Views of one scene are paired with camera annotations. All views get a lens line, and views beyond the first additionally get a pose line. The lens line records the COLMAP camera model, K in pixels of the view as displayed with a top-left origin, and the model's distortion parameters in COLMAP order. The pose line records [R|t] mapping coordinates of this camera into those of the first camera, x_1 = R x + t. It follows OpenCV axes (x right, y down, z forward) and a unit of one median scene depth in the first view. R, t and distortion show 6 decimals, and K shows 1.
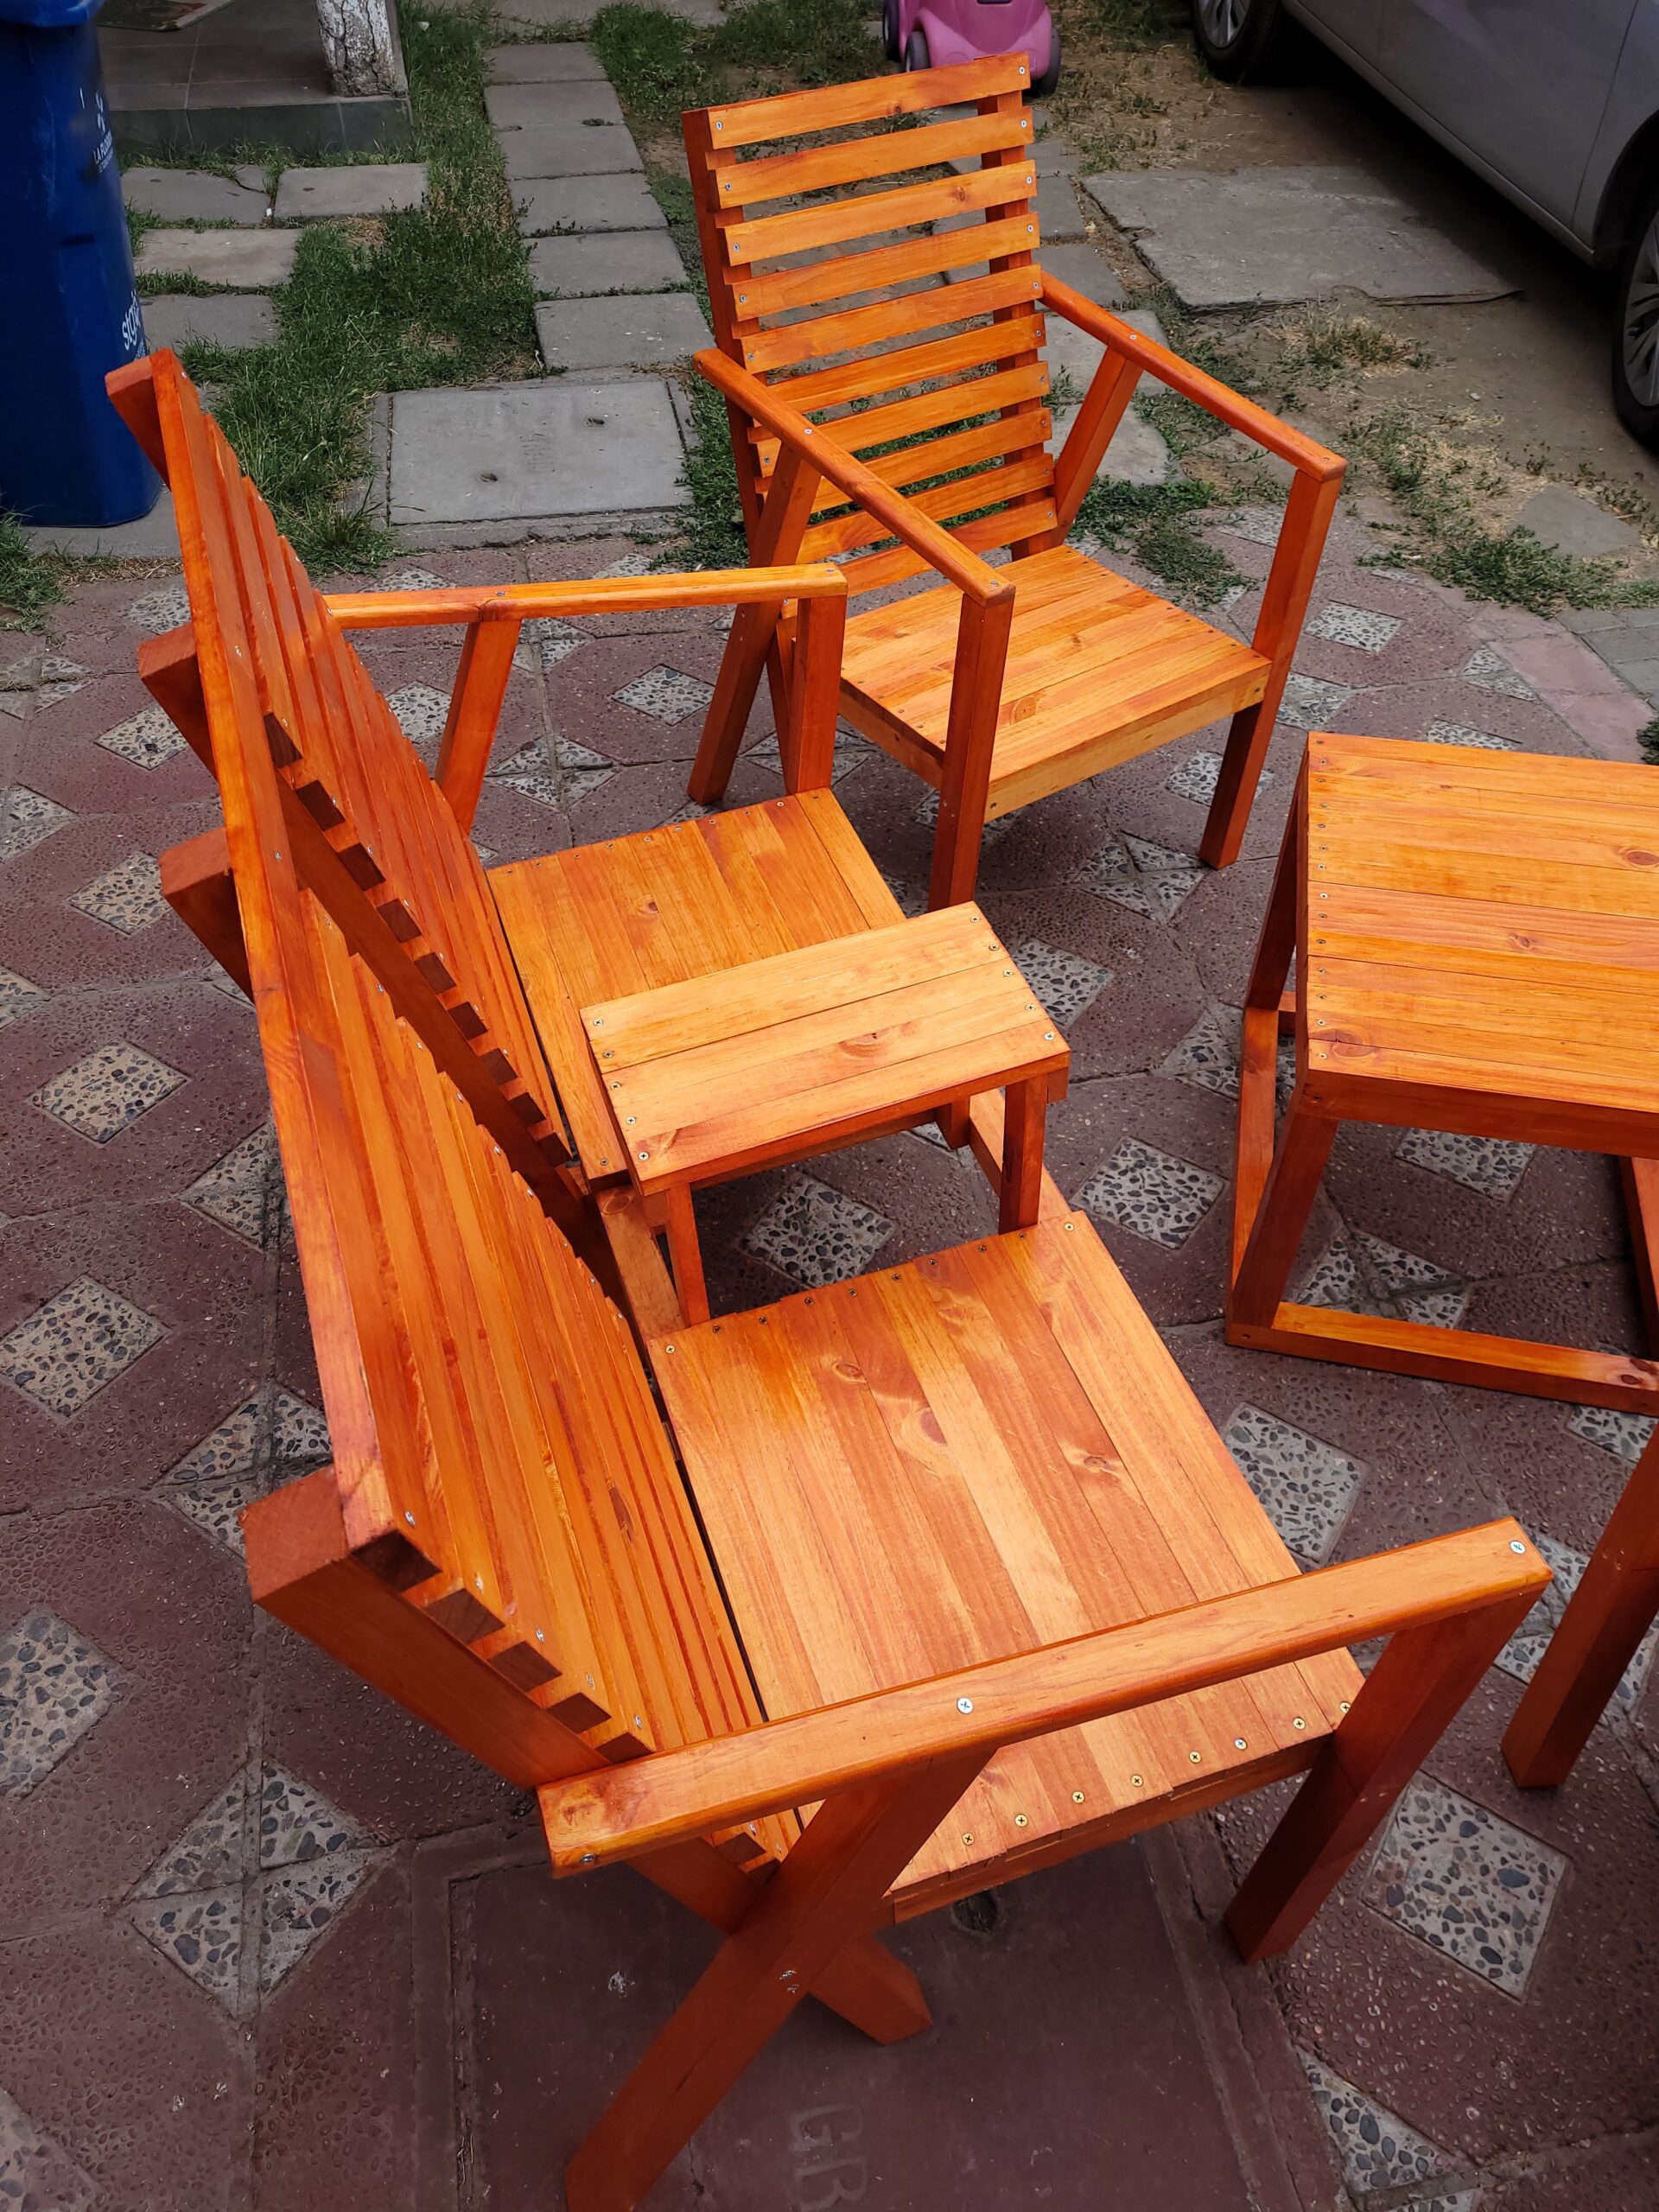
lens RADIAL K [[1672.7, 0, 807.9], [0, 1672.7, 1115.0], [0, 0, 1]] dist [0.045691, -0.034000]
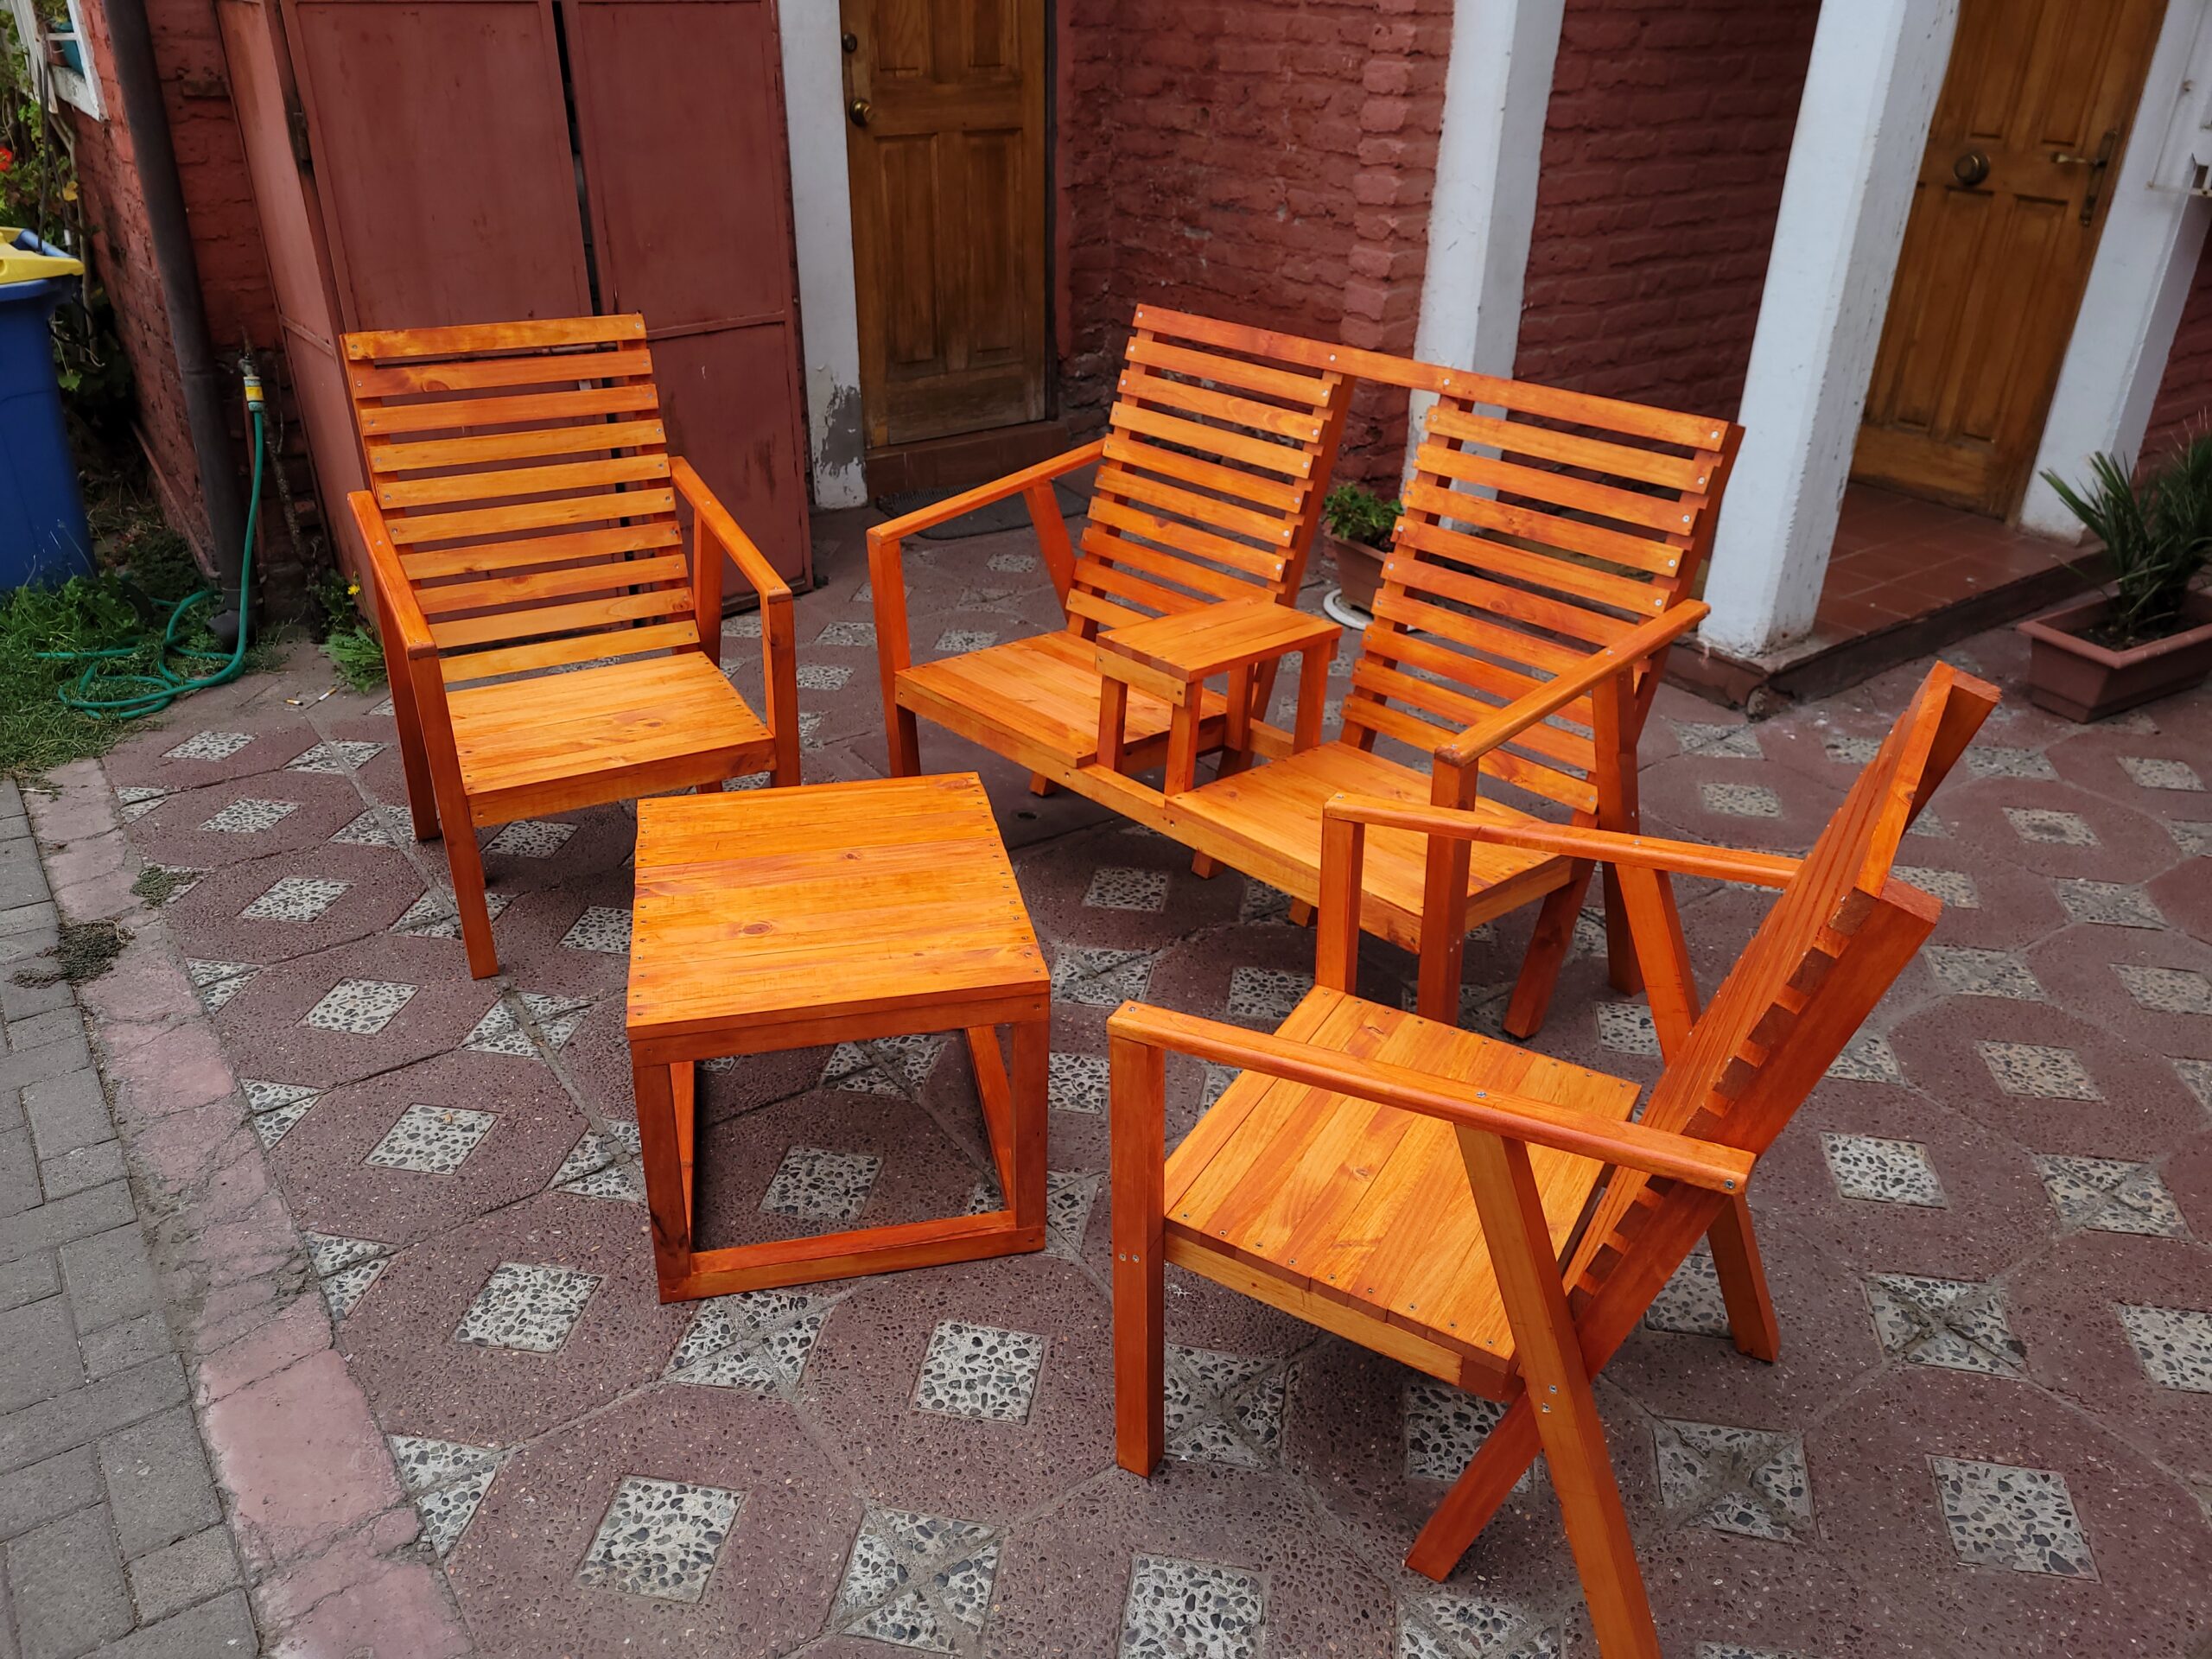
lens RADIAL K [[1658.8, 0, 1092.7], [0, 1658.8, 823.7], [0, 0, 1]] dist [0.073274, -0.075045]
pose [[-0.913152, 0.178200, -0.366603, 0.627610], [-0.299415, 0.317044, 0.899908, -1.181294], [0.276593, 0.931519, -0.236153, 1.151668]]
